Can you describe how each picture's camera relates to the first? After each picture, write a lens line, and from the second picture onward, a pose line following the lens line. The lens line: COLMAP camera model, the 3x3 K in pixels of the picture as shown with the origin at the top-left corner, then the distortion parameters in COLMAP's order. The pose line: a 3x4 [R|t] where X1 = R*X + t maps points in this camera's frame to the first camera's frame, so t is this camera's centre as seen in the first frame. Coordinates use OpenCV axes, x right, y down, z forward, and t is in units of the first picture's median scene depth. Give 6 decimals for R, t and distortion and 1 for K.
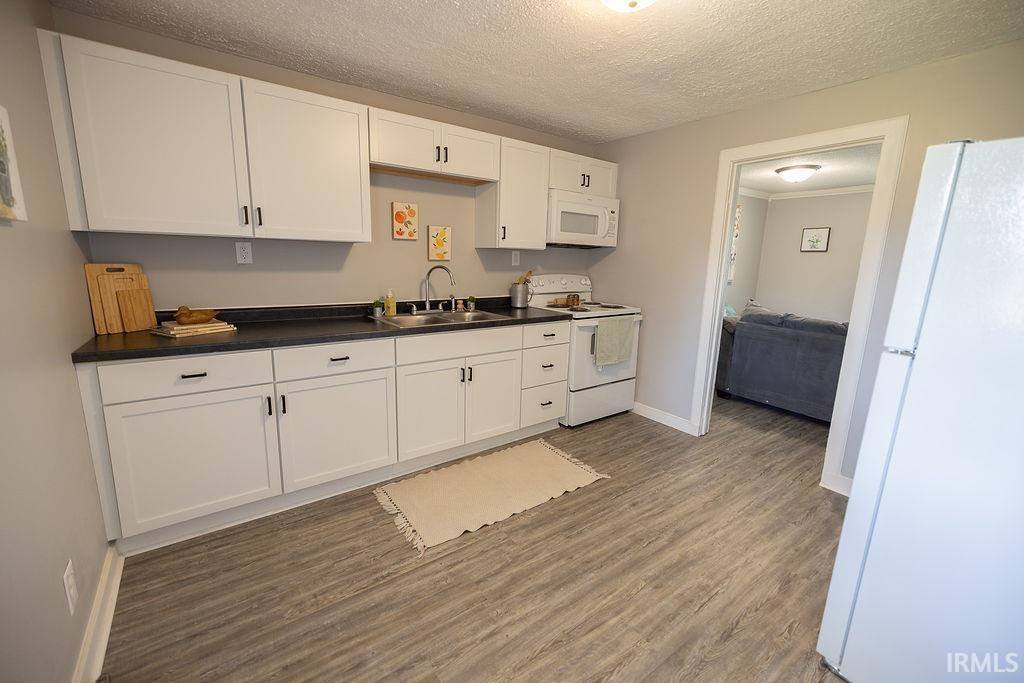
lens RADIAL K [[426.5, 0, 509.0], [0, 426.5, 325.3], [0, 0, 1]] dist [0.001156, -0.000317]
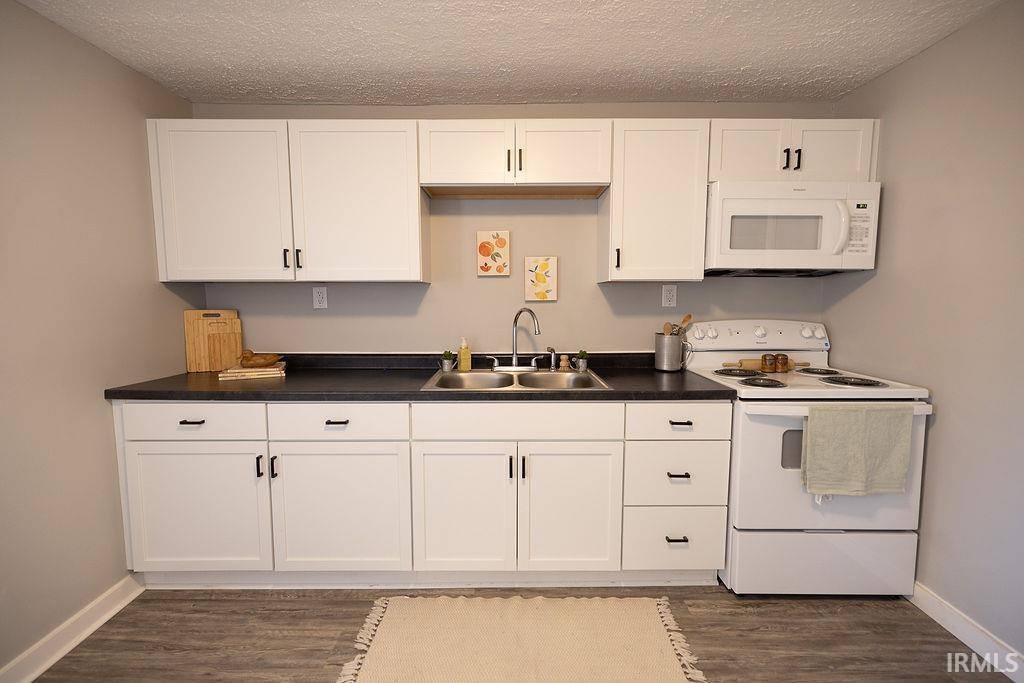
lens RADIAL K [[426.5, 0, 509.4], [0, 426.5, 332.7], [0, 0, 1]] dist [0.001156, -0.000317]
pose [[0.801955, 0.020731, -0.597025, 0.302363], [-0.072842, 0.995334, -0.063283, -0.055325], [0.592927, 0.094238, 0.799723, 0.451555]]
